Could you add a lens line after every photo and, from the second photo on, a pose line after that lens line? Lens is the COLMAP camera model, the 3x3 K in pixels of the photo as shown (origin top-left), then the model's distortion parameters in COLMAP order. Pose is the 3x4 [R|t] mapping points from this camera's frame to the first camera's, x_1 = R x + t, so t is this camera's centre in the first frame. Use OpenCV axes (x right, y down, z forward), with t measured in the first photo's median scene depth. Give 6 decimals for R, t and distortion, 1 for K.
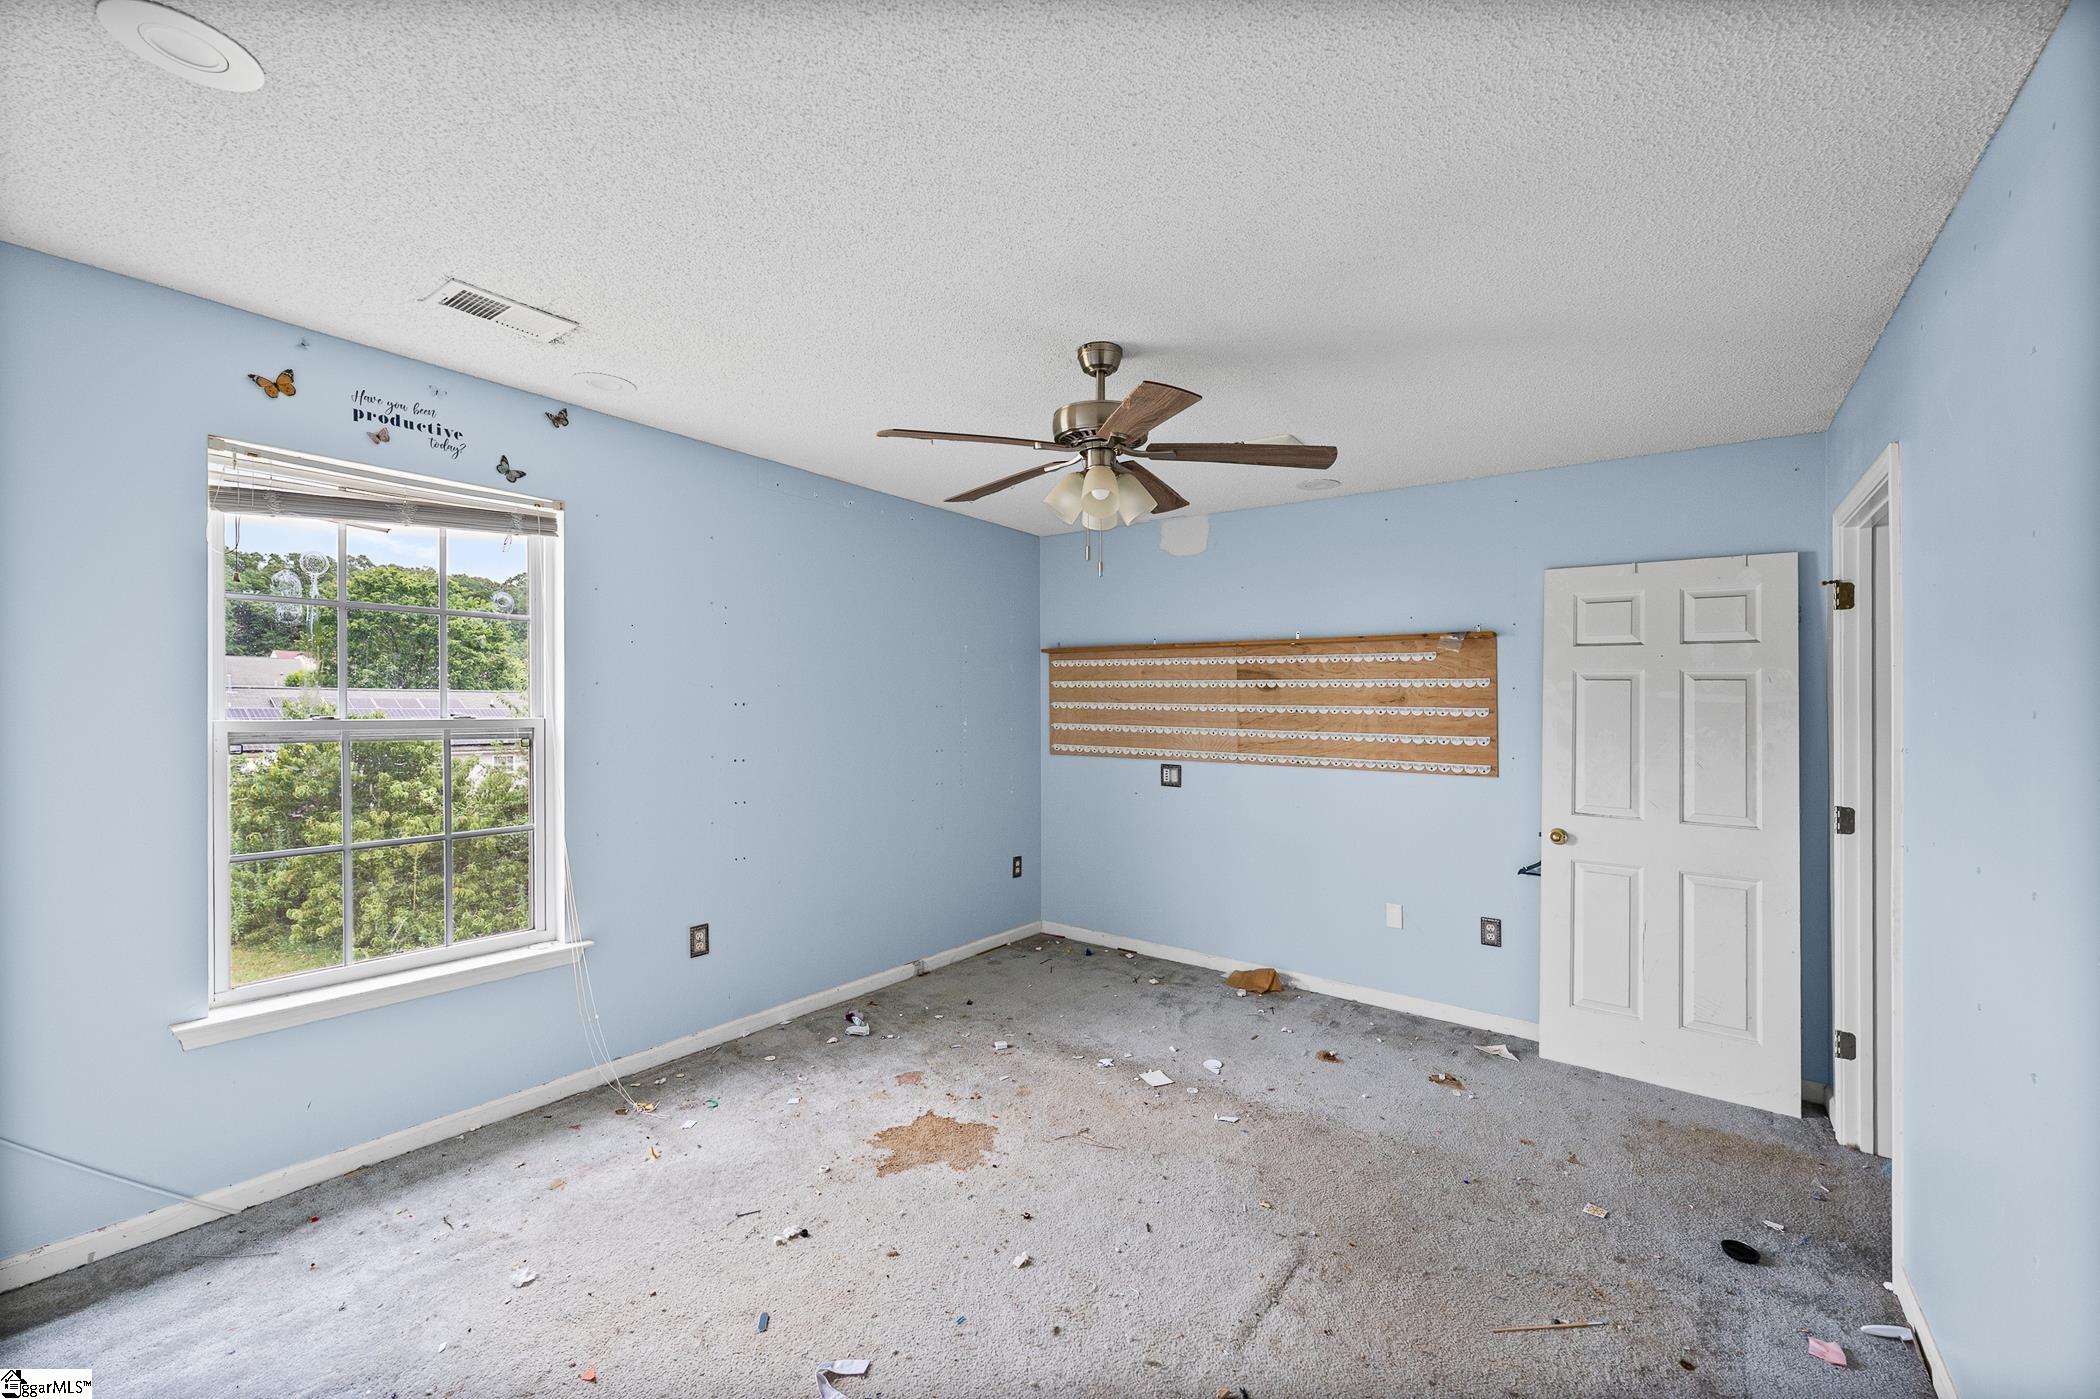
lens RADIAL K [[821.4, 0, 1050.0], [0, 821.4, 699.5], [0, 0, 1]] dist [0.000133, 0.000018]
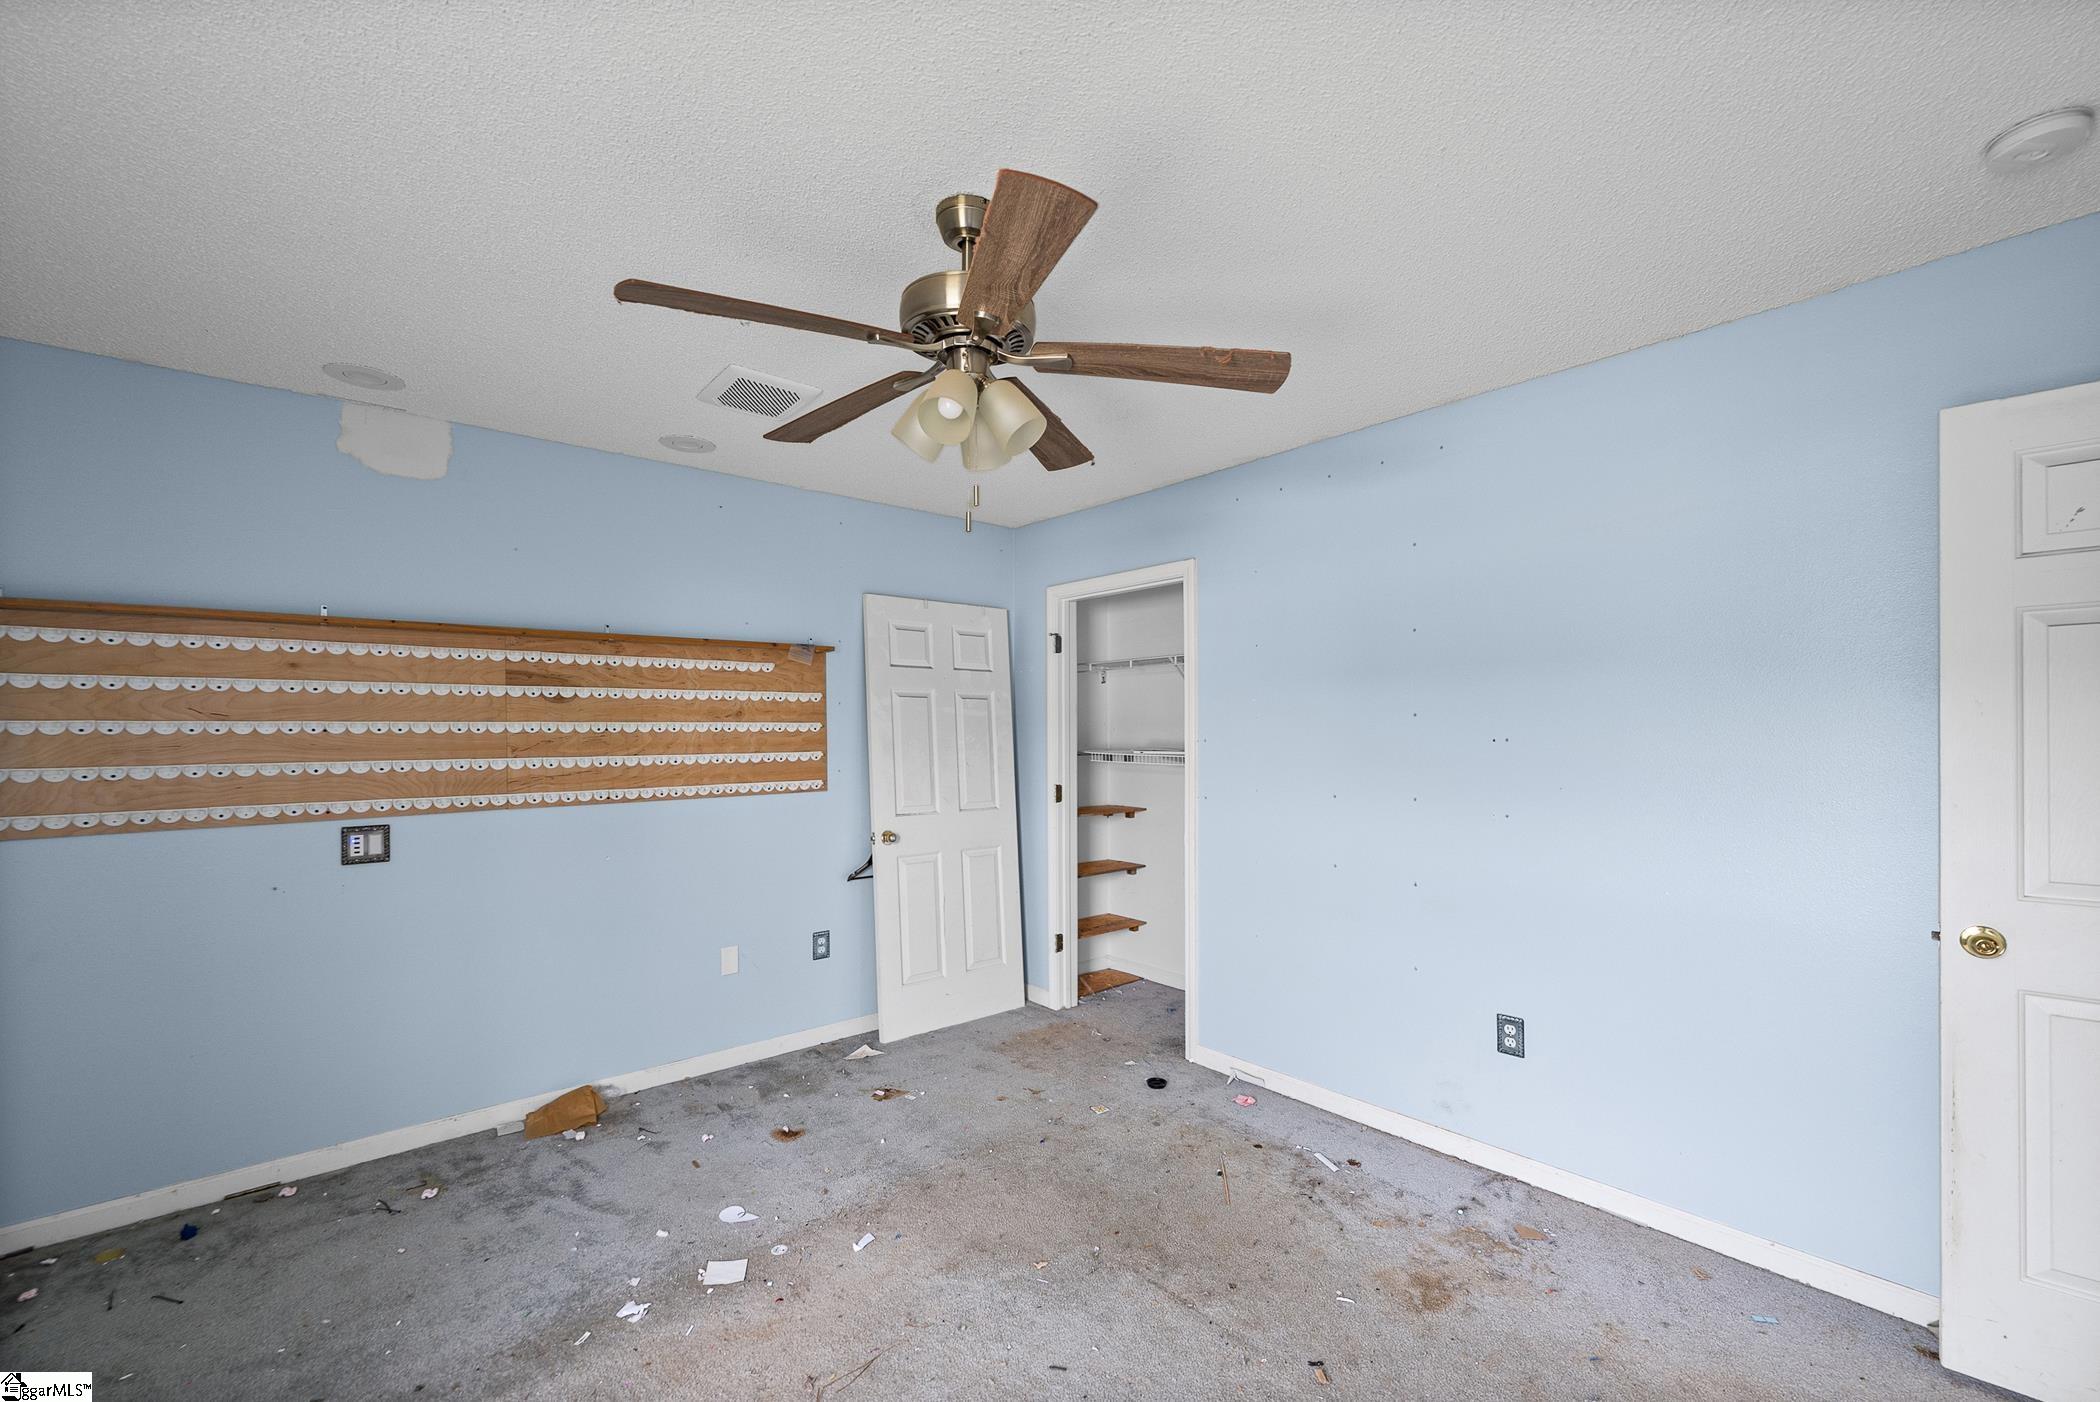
lens RADIAL K [[862.3, 0, 1018.4], [0, 862.3, 721.7], [0, 0, 1]] dist [0.000320, 0.000078]
pose [[0.235608, -0.004942, 0.971836, -0.392920], [0.005632, 0.999977, 0.003720, 0.006366], [-0.971832, 0.004597, 0.235630, 0.468726]]
